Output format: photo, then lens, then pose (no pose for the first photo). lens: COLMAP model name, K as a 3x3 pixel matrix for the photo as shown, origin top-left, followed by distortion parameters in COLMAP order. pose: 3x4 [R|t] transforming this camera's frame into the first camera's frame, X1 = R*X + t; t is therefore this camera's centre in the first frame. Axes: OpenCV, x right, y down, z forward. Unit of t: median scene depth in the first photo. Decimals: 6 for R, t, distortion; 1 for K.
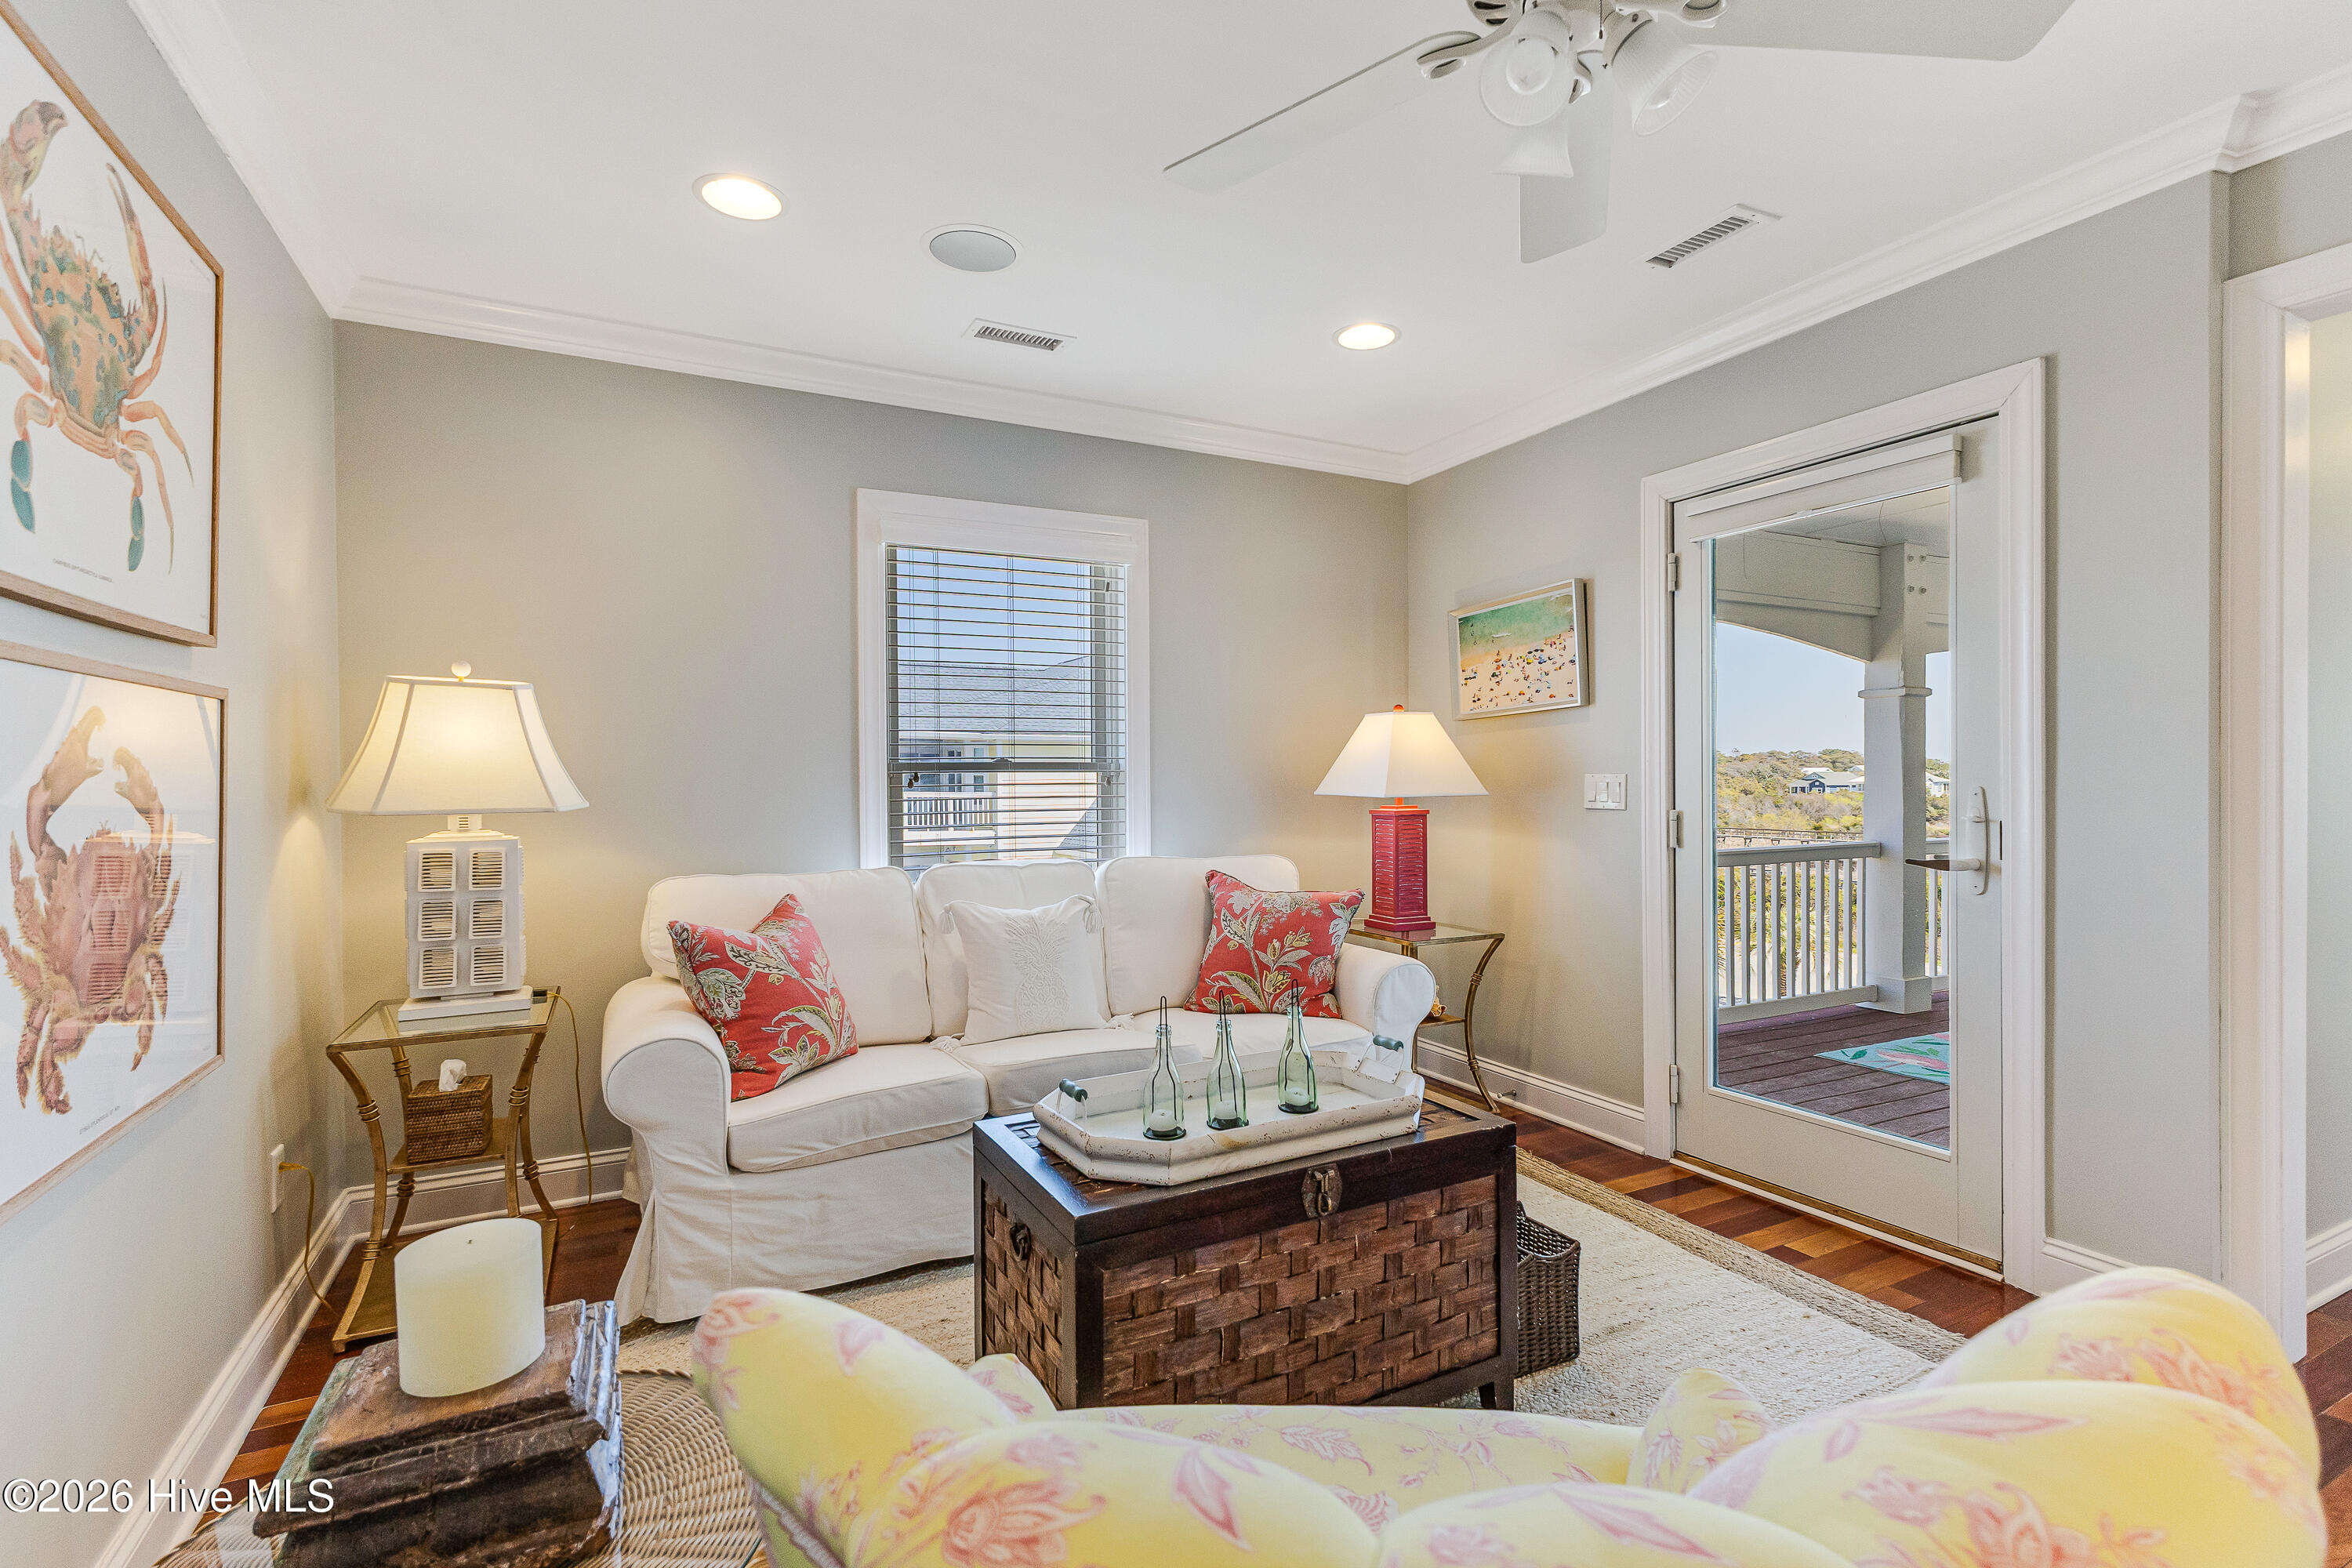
lens RADIAL K [[1075.8, 0, 1178.4], [0, 1075.8, 786.0], [0, 0, 1]] dist [0.001038, 0.000859]
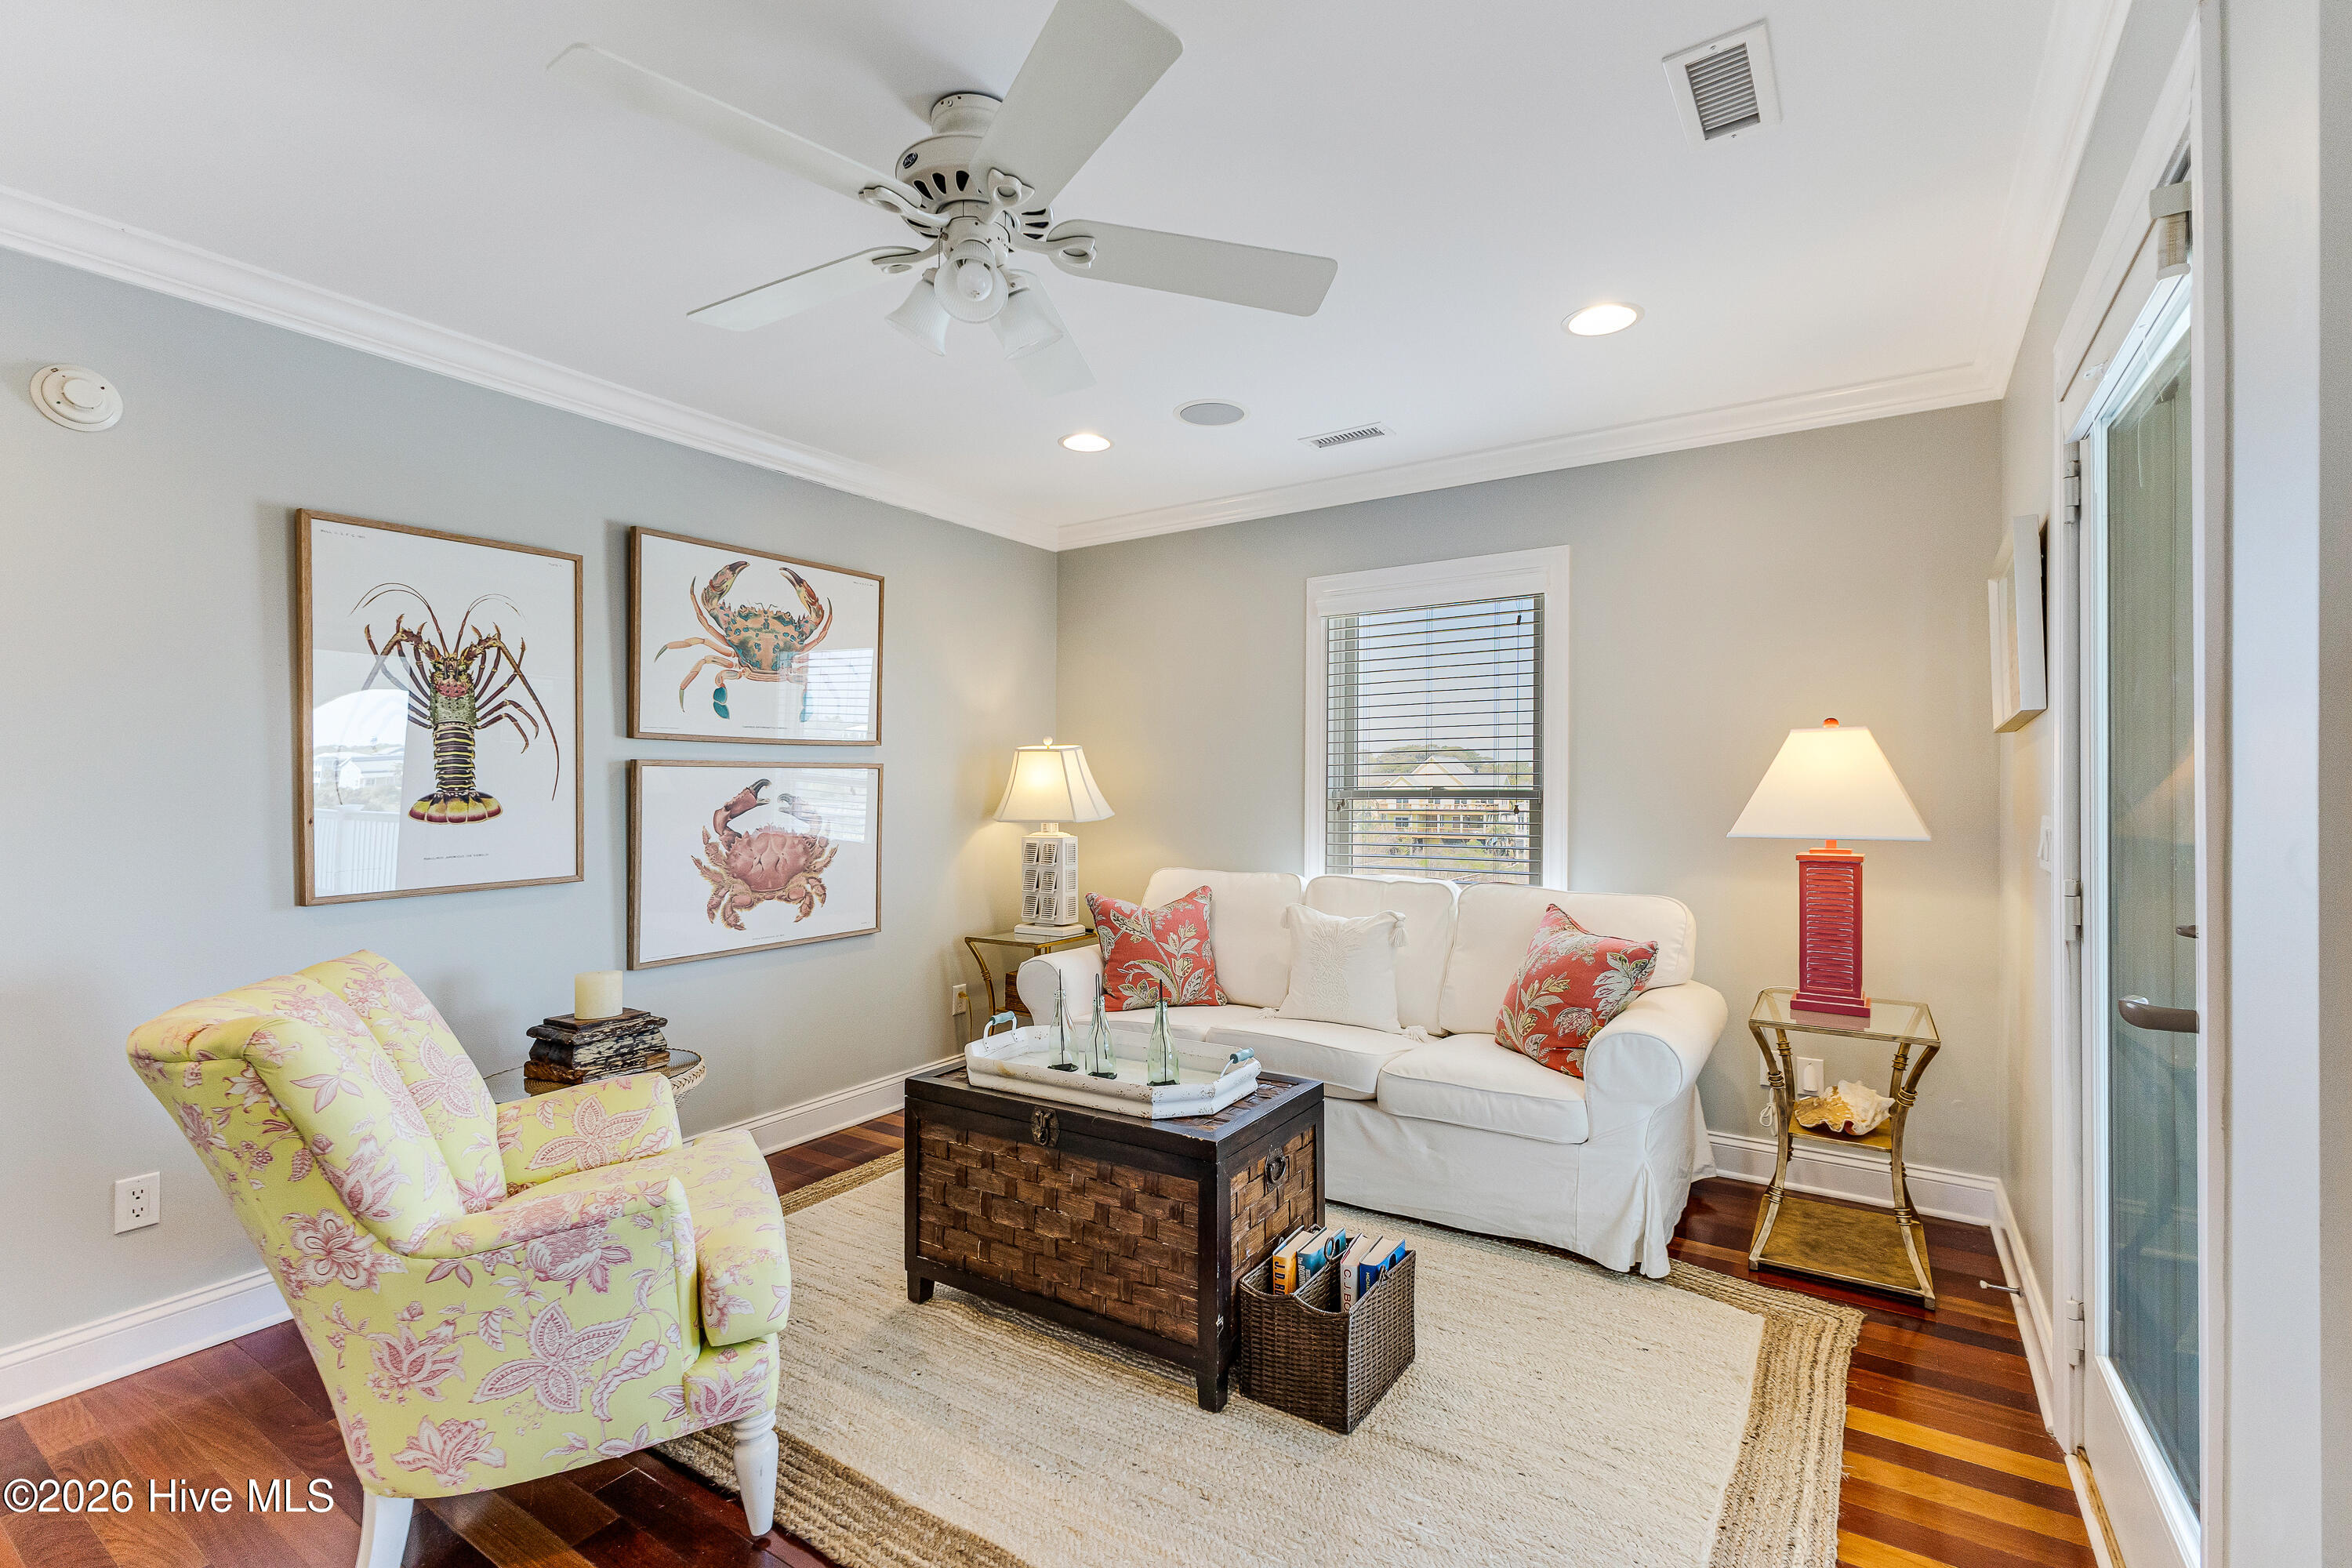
lens RADIAL K [[1008.0, 0, 1175.5], [0, 1008.0, 775.5], [0, 0, 1]] dist [0.008632, -0.000035]
pose [[0.503474, -0.006964, -0.863982, 0.891658], [-0.007901, 0.999889, -0.012664, -0.031995], [0.863974, 0.013203, 0.503363, 0.343612]]
